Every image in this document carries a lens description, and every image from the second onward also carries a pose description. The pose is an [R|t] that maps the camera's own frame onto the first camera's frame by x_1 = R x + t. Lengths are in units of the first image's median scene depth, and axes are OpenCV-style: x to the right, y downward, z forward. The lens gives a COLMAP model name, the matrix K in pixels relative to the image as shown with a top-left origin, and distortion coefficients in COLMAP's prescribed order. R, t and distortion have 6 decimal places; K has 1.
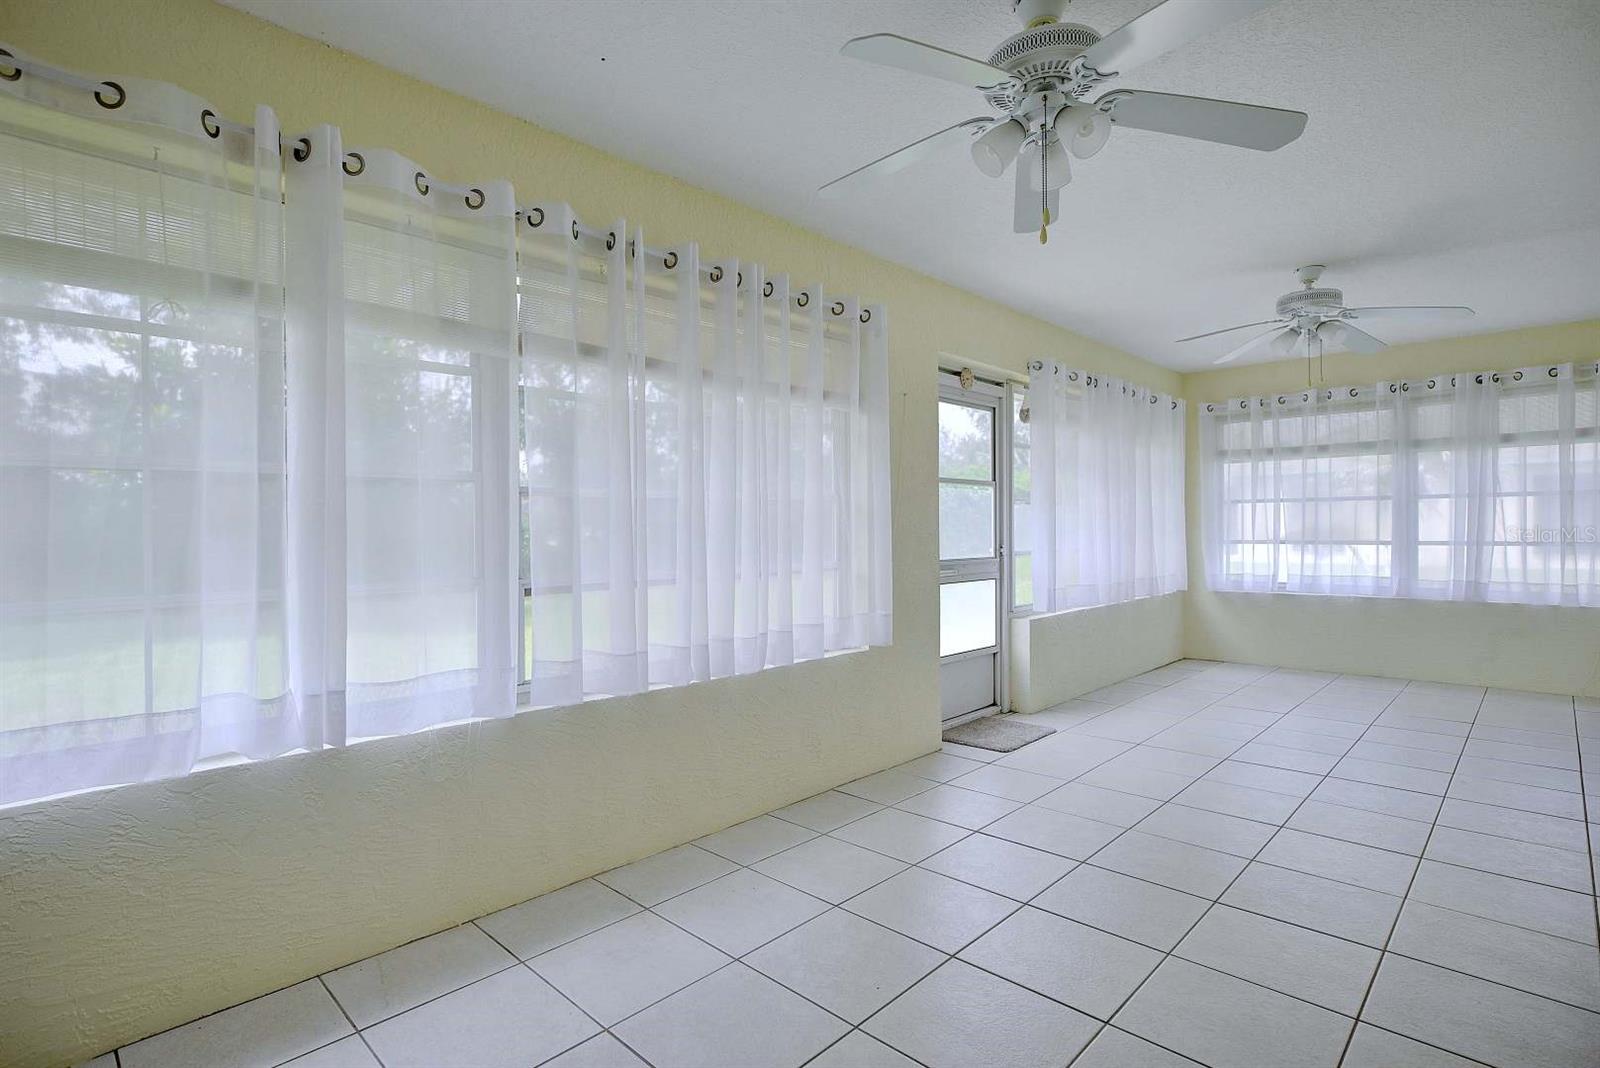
lens RADIAL K [[748.1, 0, 779.1], [0, 748.1, 530.5], [0, 0, 1]] dist [-0.009427, -0.001419]
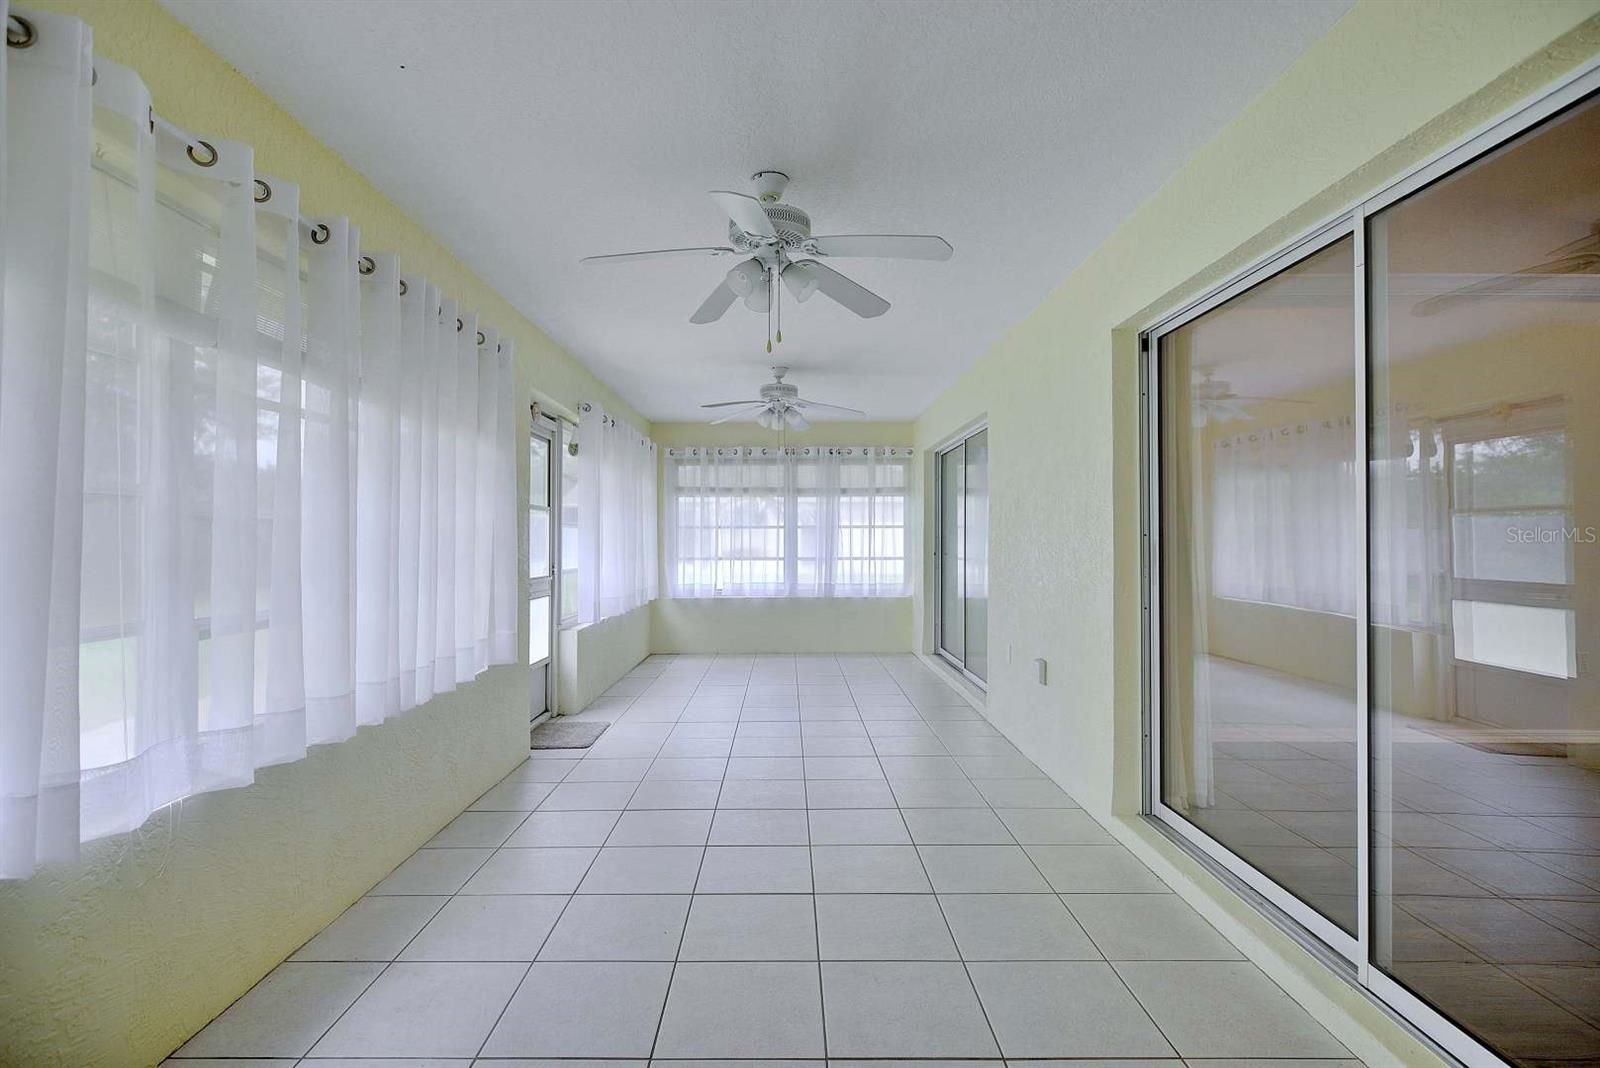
lens RADIAL K [[748.1, 0, 748.3], [0, 748.1, 538.0], [0, 0, 1]] dist [-0.009427, -0.001419]
pose [[0.723393, 0.008816, 0.690381, -0.243293], [-0.001113, 0.999932, -0.011604, -0.007399], [-0.690436, 0.007626, 0.723353, 0.003795]]
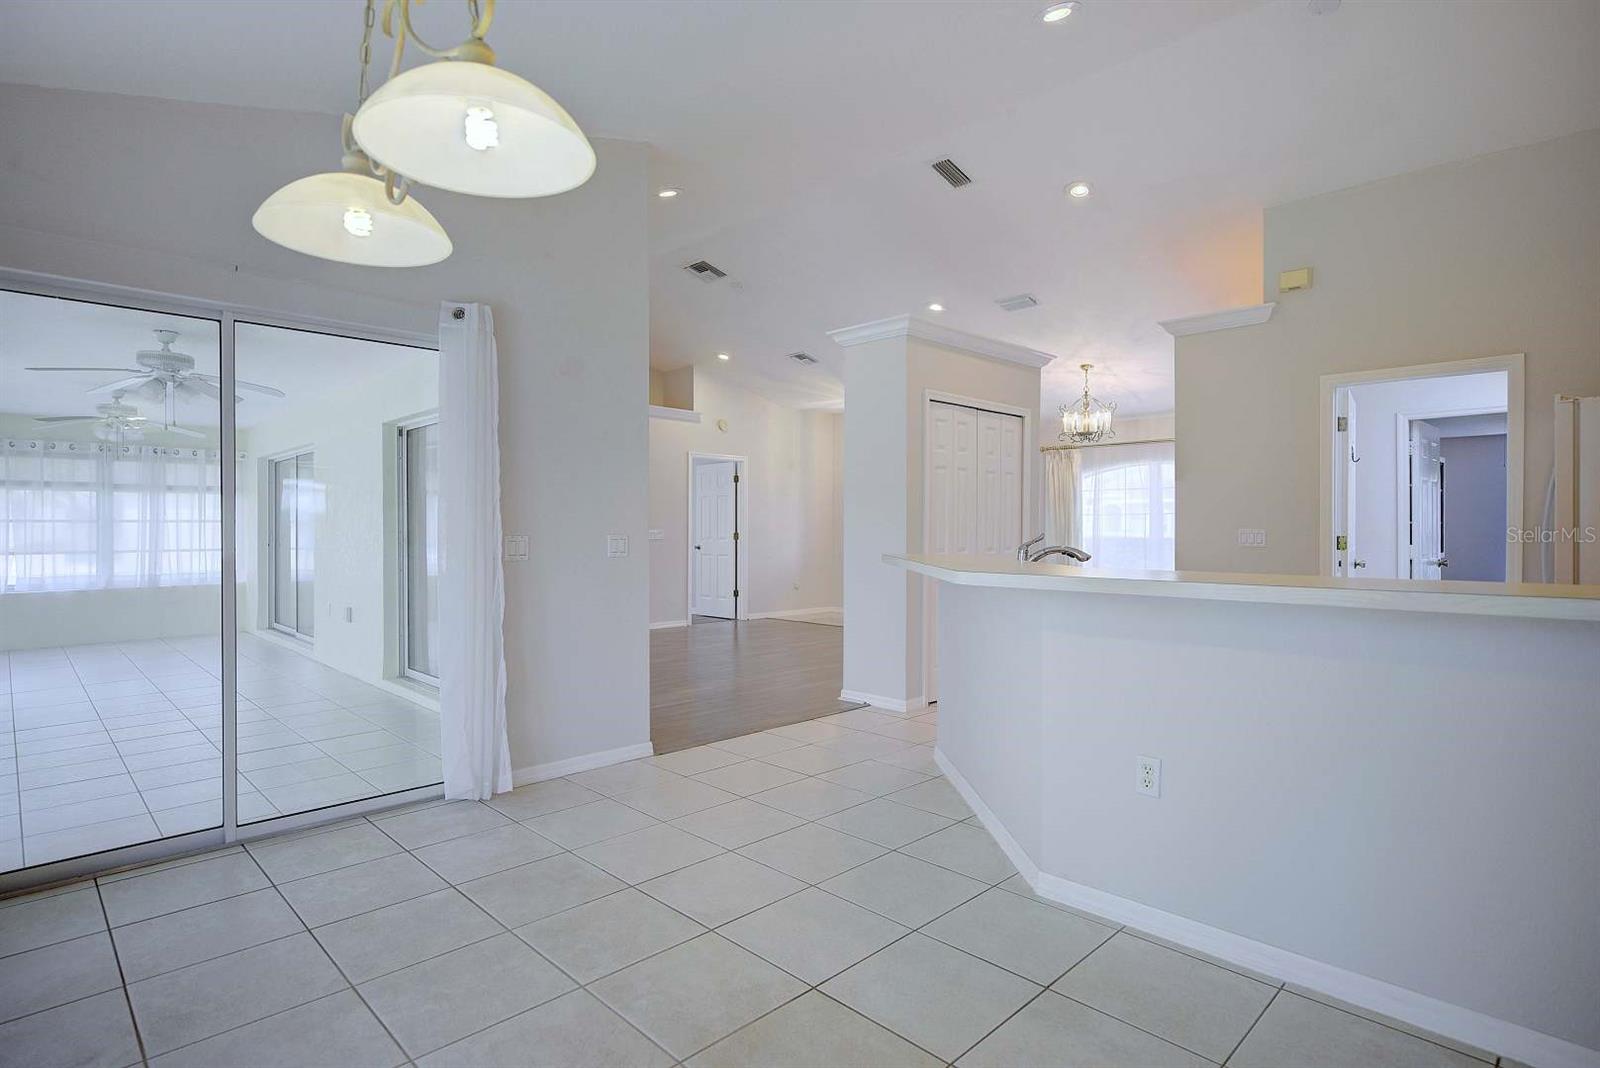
lens RADIAL K [[809.6, 0, 814.0], [0, 809.6, 534.7], [0, 0, 1]] dist [-0.006849, -0.001138]
pose [[-0.038948, -0.000852, 0.999241, -0.903751], [0.006824, 0.999976, 0.001118, -0.010848], [-0.999218, 0.006862, -0.038941, -0.391528]]
